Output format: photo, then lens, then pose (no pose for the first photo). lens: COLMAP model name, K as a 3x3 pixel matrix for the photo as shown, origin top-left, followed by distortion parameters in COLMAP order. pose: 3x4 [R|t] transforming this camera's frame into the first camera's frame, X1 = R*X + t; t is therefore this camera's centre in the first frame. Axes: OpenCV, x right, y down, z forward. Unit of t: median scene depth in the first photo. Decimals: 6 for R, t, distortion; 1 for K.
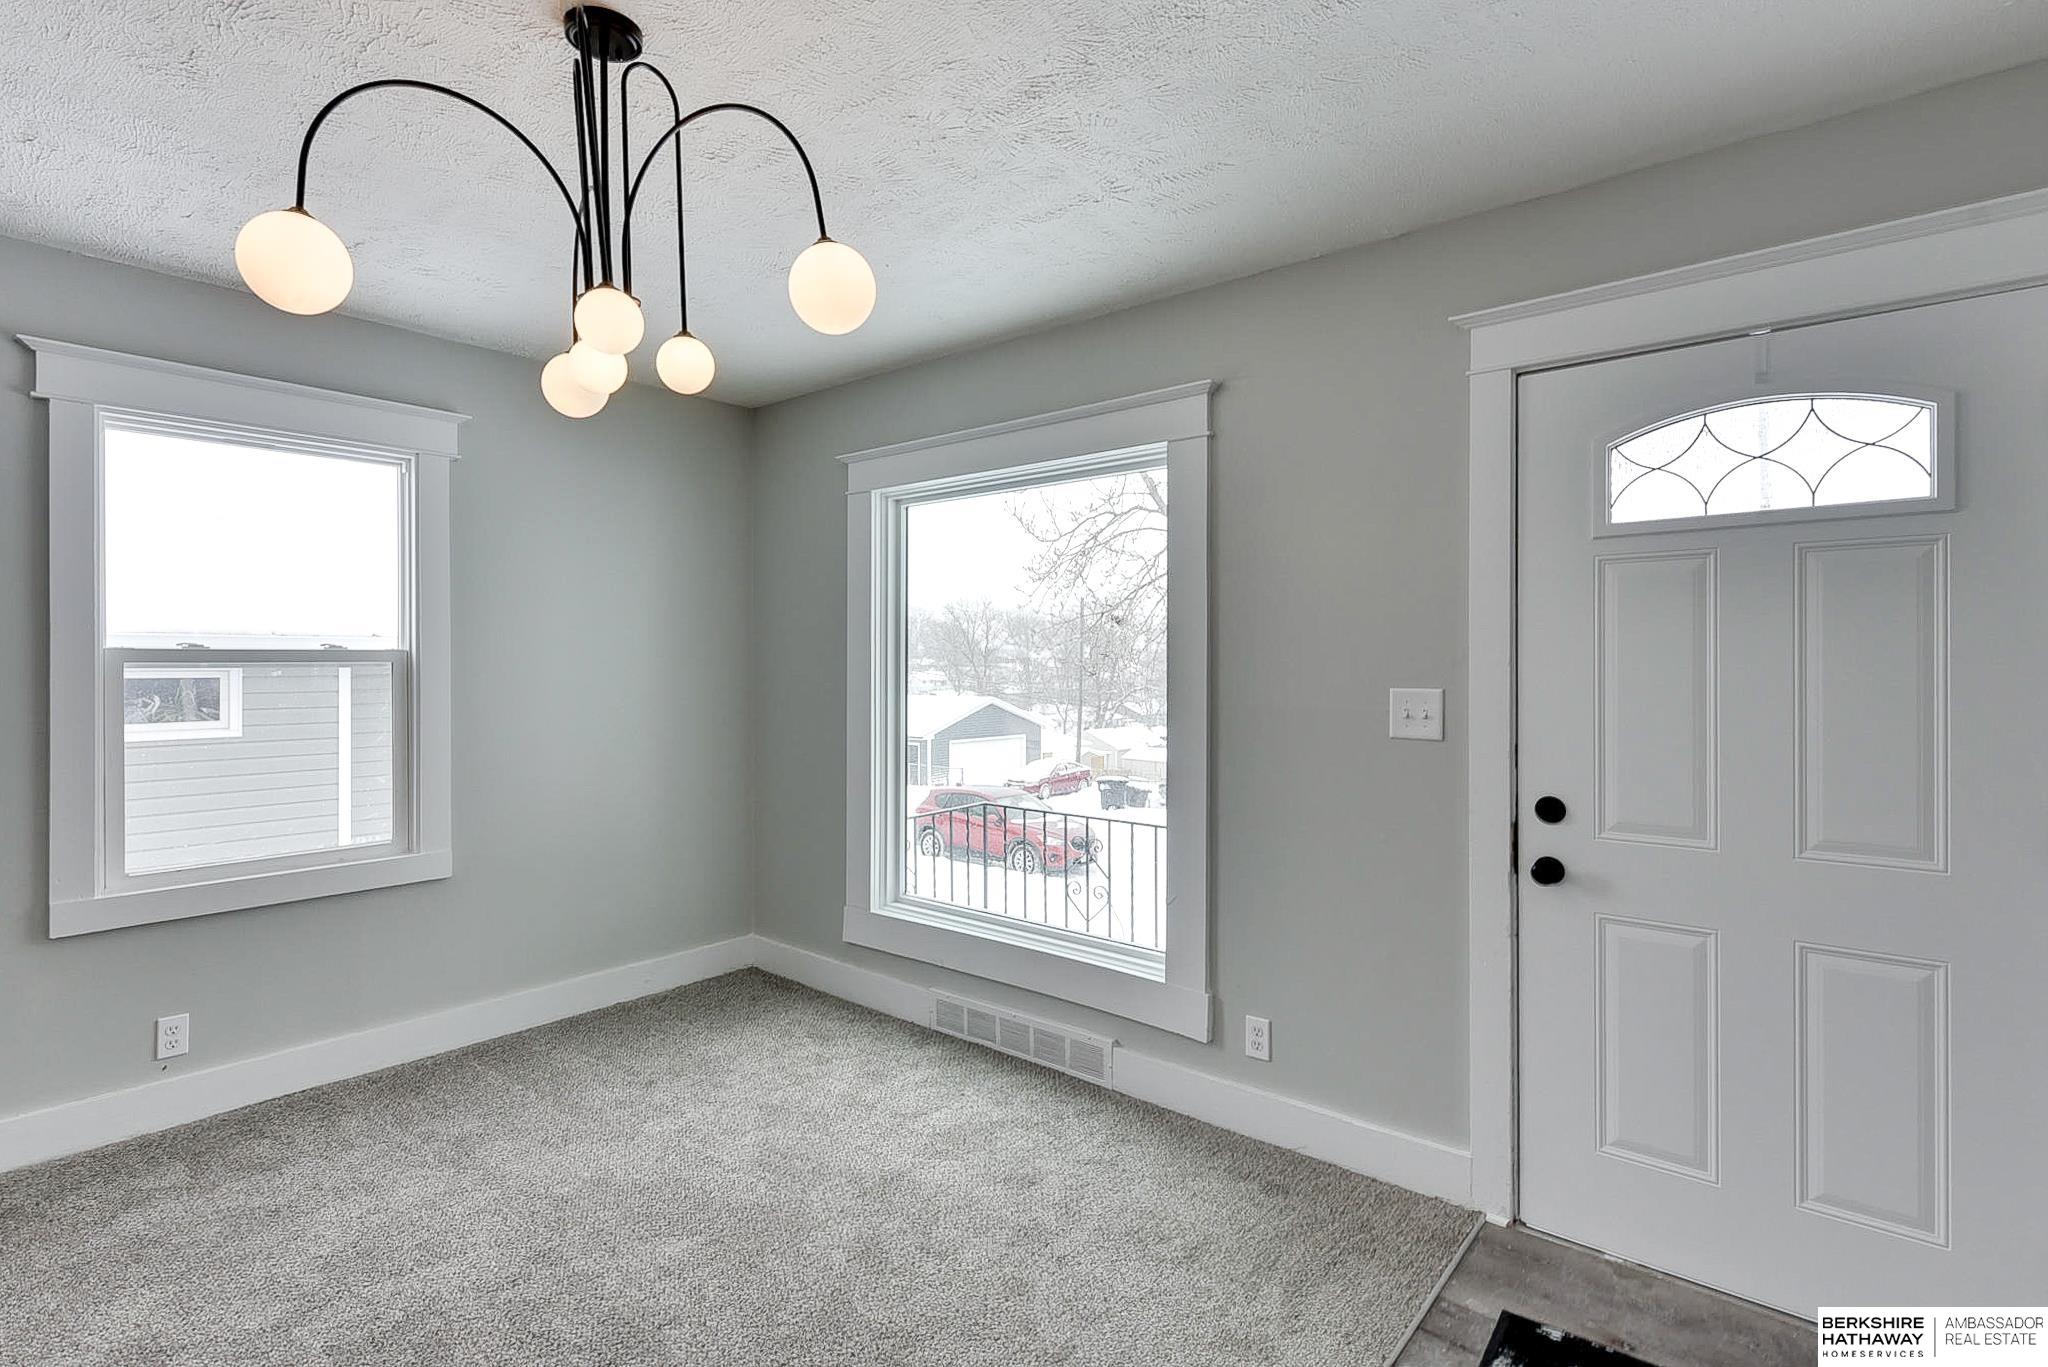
lens RADIAL K [[994.0, 0, 1010.8], [0, 994.0, 663.7], [0, 0, 1]] dist [-0.000725, -0.000232]
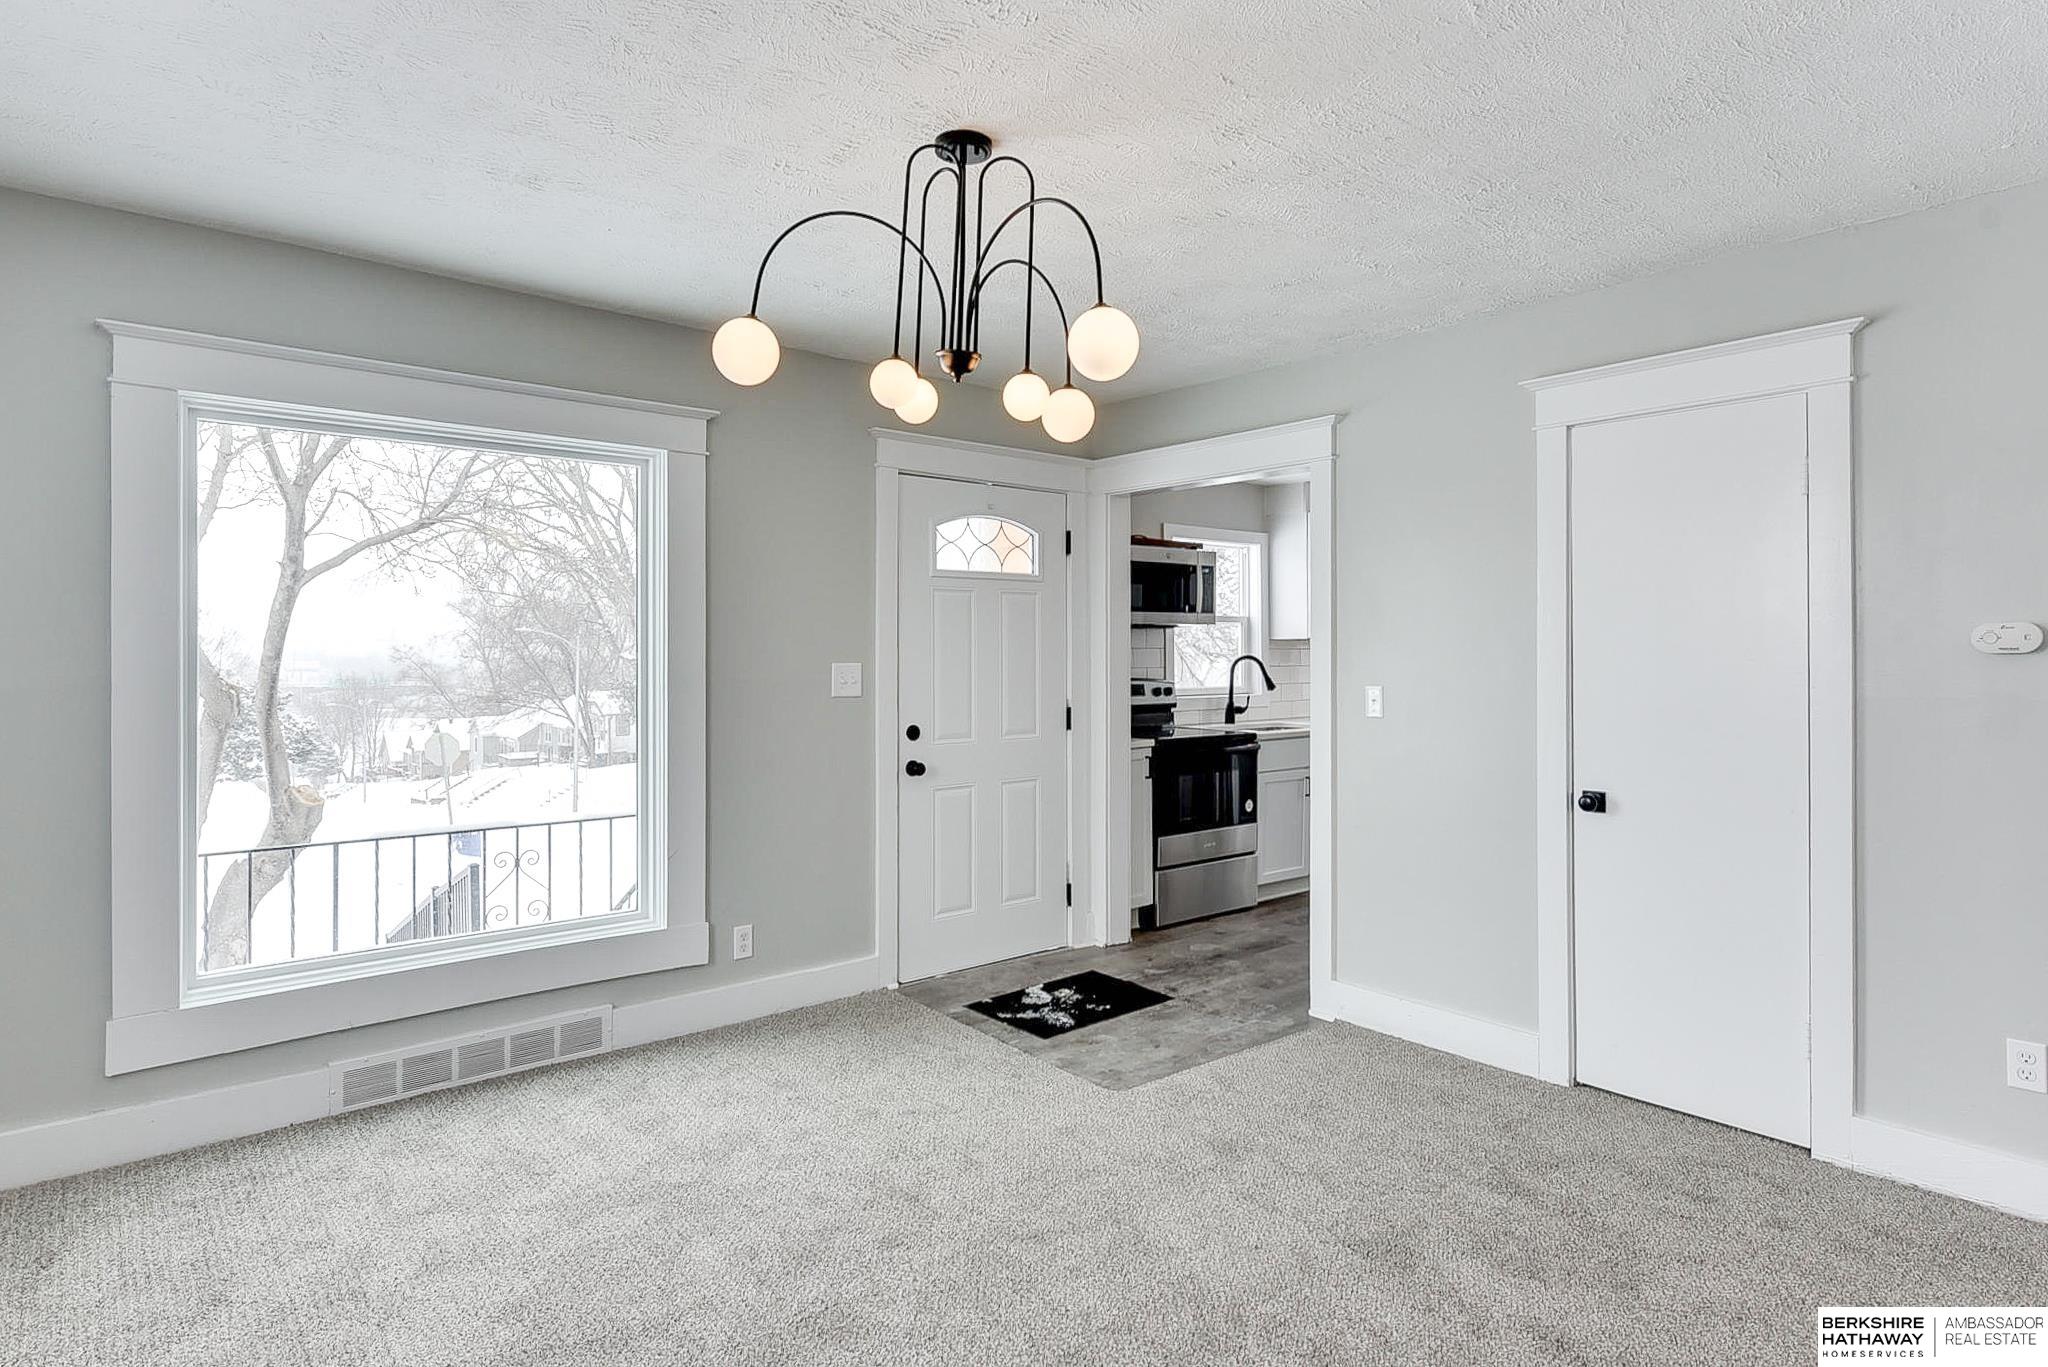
lens RADIAL K [[1110.0, 0, 1008.9], [0, 1110.0, 660.2], [0, 0, 1]] dist [0.003853, 0.000207]
pose [[0.169726, -0.008995, 0.985450, -1.210996], [-0.000432, 0.999958, 0.009202, 0.004382], [-0.985491, -0.001988, 0.169715, 0.475769]]
